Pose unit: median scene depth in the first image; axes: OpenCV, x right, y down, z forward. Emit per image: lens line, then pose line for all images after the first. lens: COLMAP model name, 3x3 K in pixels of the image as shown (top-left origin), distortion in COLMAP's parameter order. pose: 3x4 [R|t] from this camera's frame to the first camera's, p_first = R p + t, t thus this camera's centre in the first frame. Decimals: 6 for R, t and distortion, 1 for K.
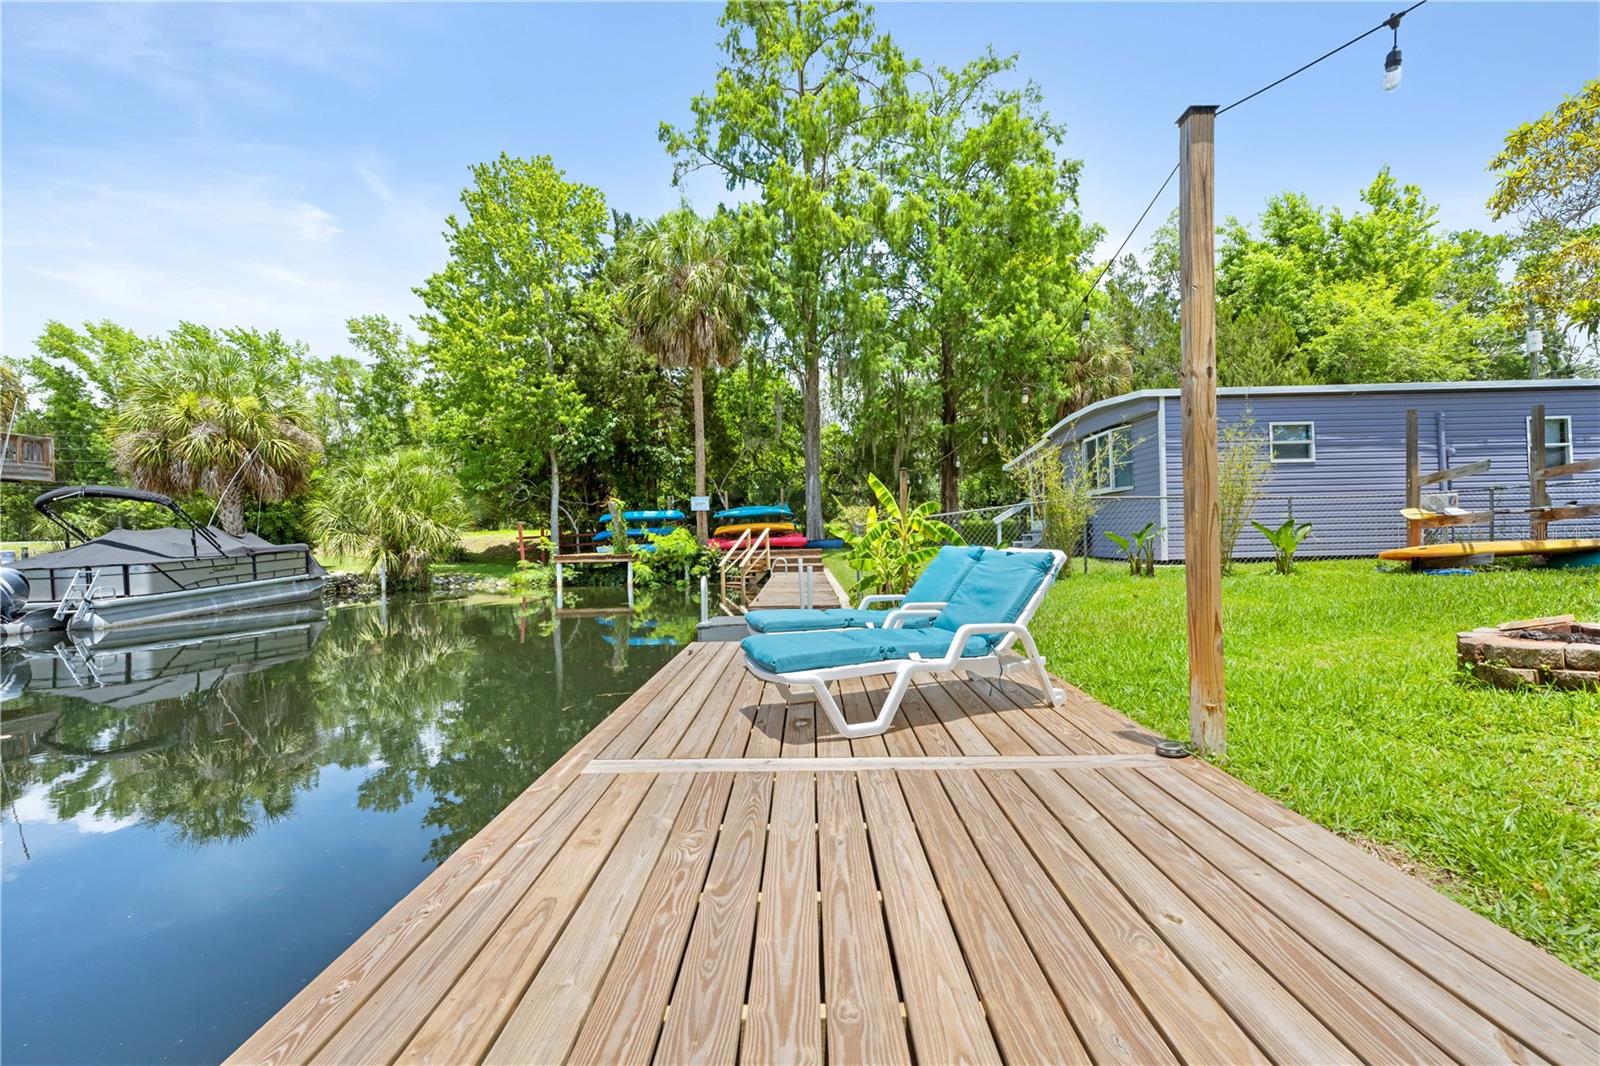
lens RADIAL K [[654.7, 0, 792.2], [0, 654.7, 537.7], [0, 0, 1]] dist [-0.001339, 0.000593]
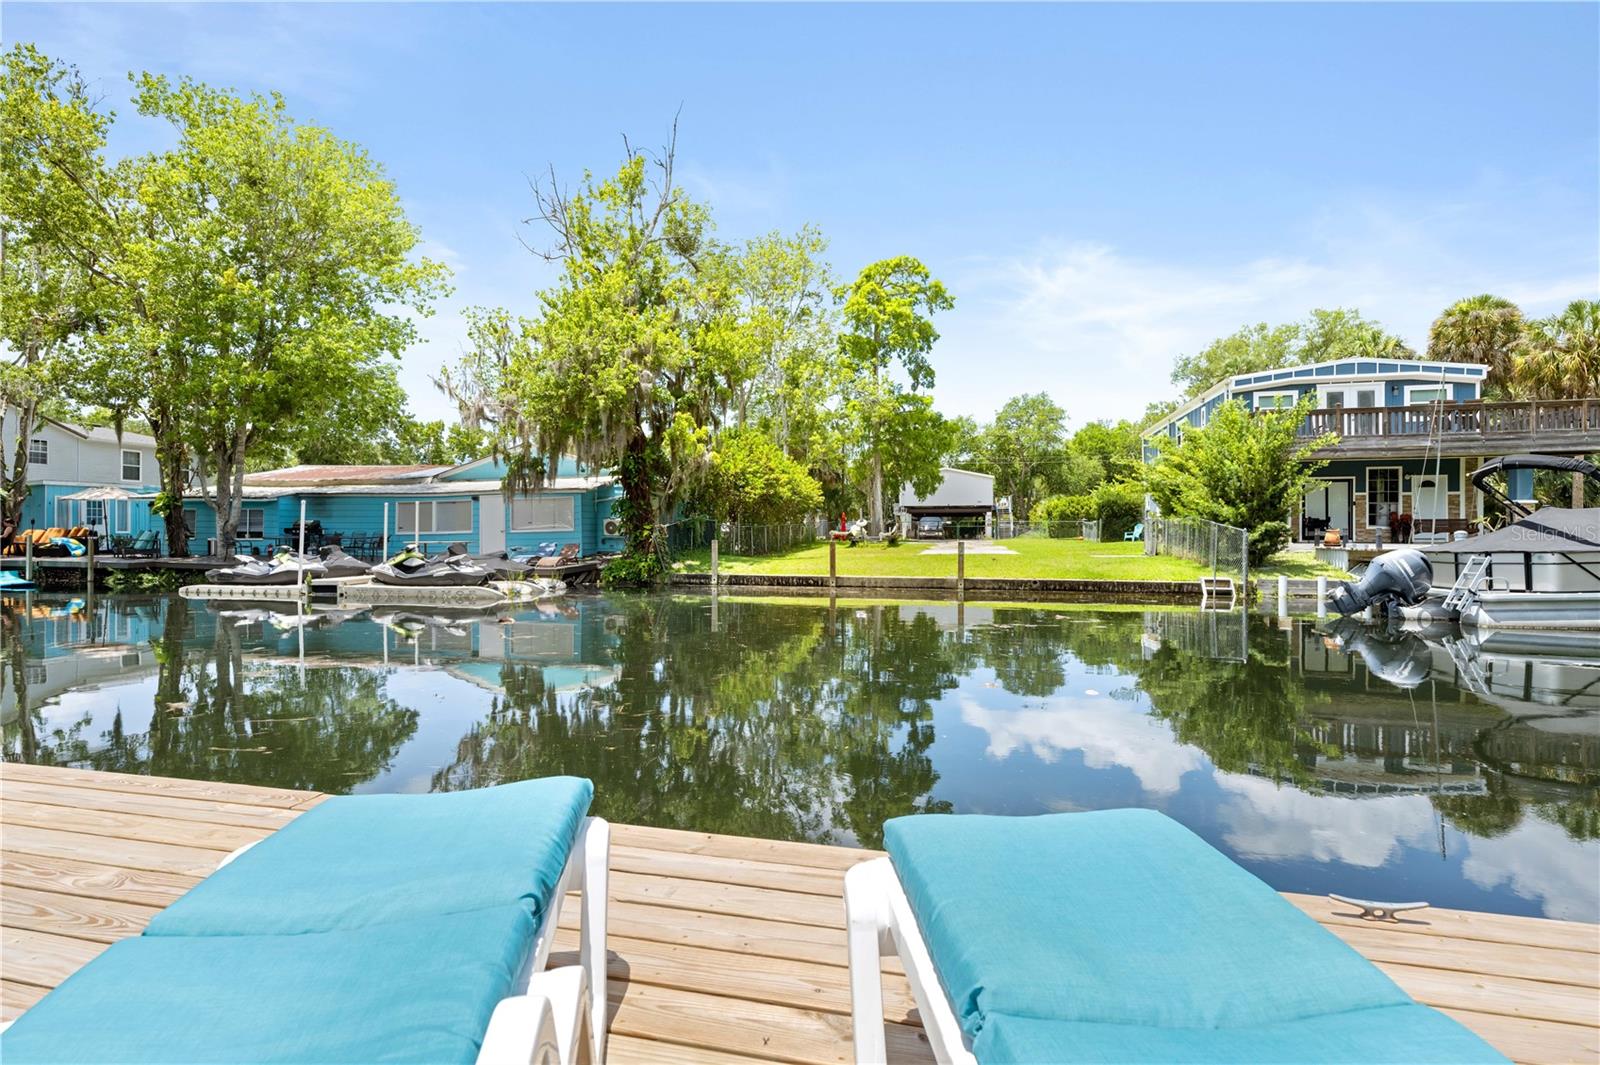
lens RADIAL K [[773.8, 0, 795.8], [0, 773.8, 530.5], [0, 0, 1]] dist [0.000674, -0.000039]
pose [[-0.212338, 0.017092, -0.977047, 0.085475], [0.000065, 0.999847, 0.017477, -0.001520], [0.977196, 0.003647, -0.212307, 0.282072]]
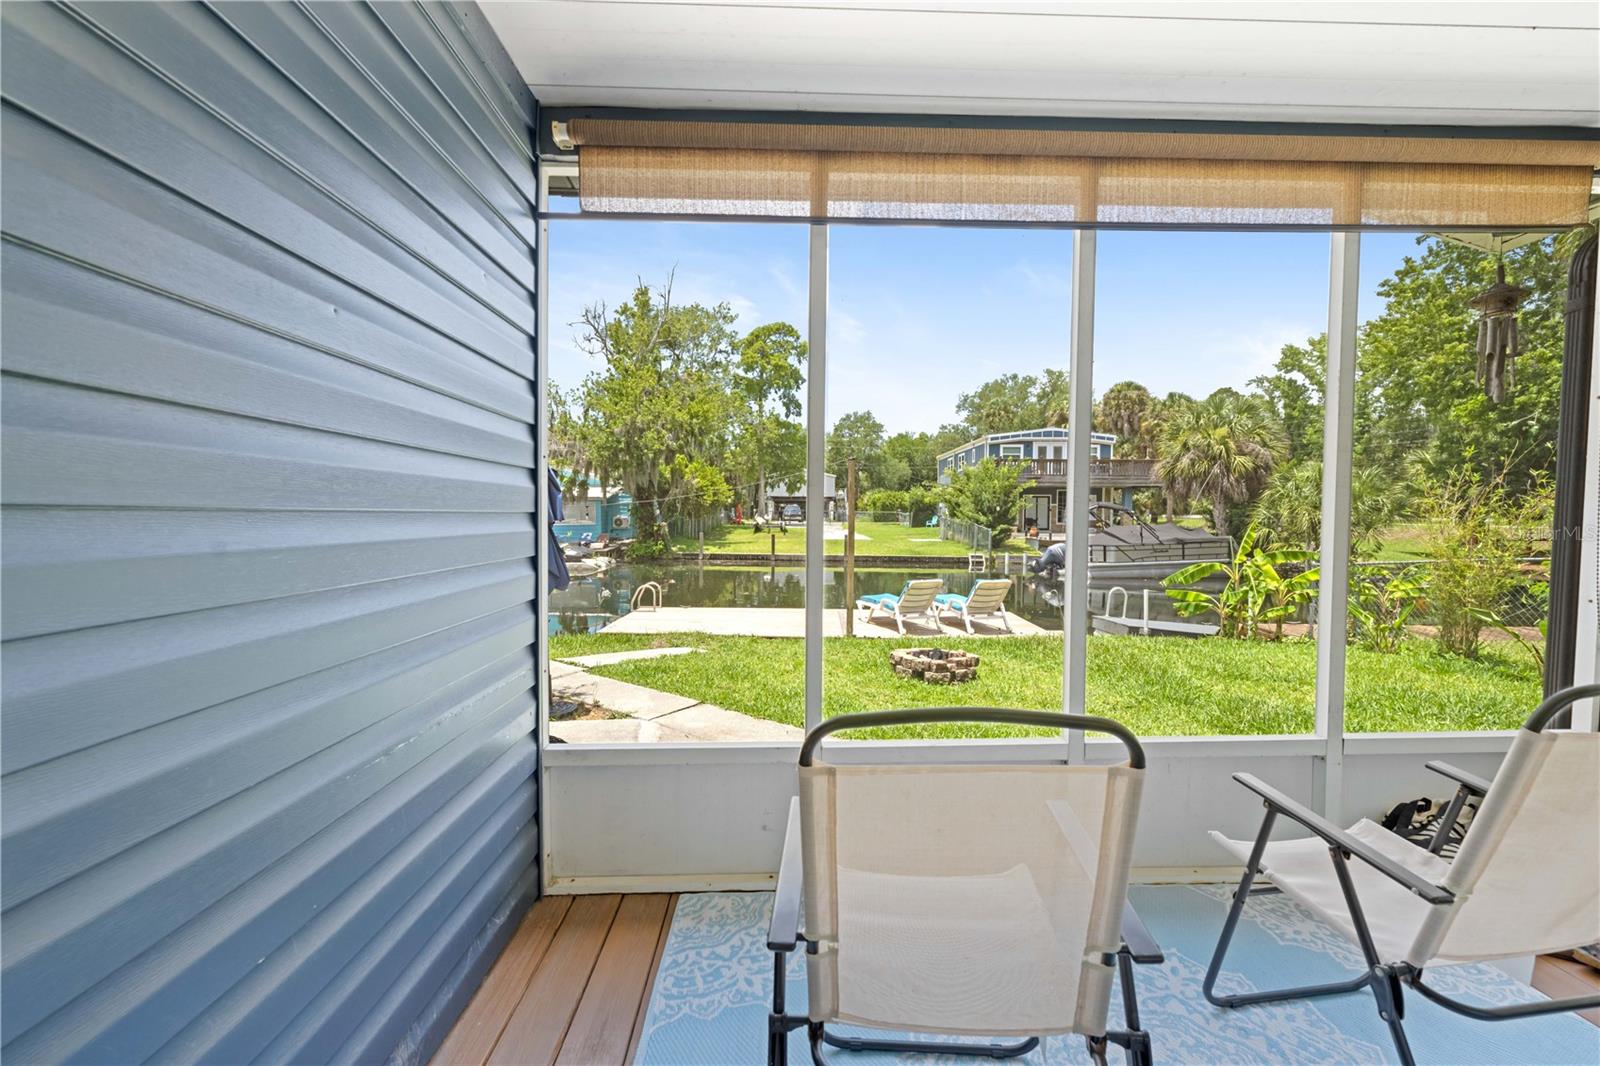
lens RADIAL K [[654.7, 0, 797.1], [0, 654.7, 533.3], [0, 0, 1]] dist [-0.001339, 0.000593]
pose [[0.002375, 0.056360, -0.998408, 0.729452], [-0.012546, 0.998334, 0.056326, -0.074279], [0.999918, 0.012392, 0.003078, 0.121779]]
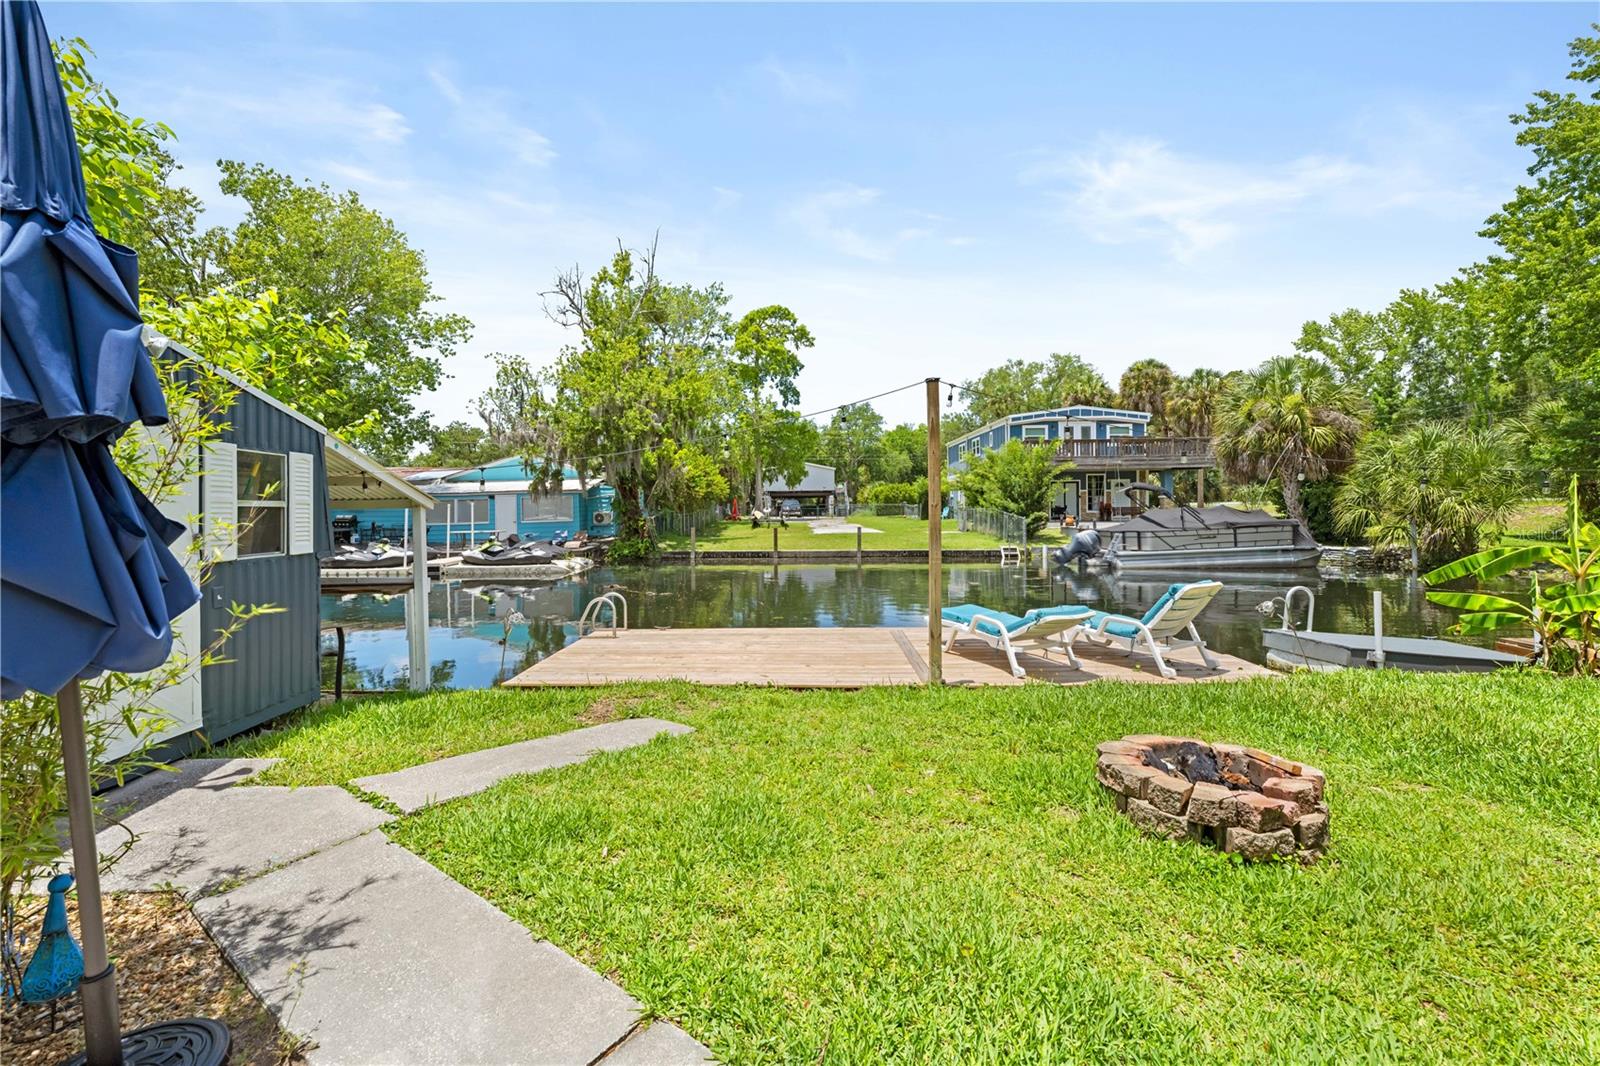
lens RADIAL K [[654.7, 0, 795.8], [0, 654.7, 509.5], [0, 0, 1]] dist [-0.001339, 0.000593]
pose [[0.007878, 0.023955, -0.999682, 0.473920], [0.005157, 0.999699, 0.023996, -0.047919], [0.999956, -0.005345, 0.007752, 0.094951]]
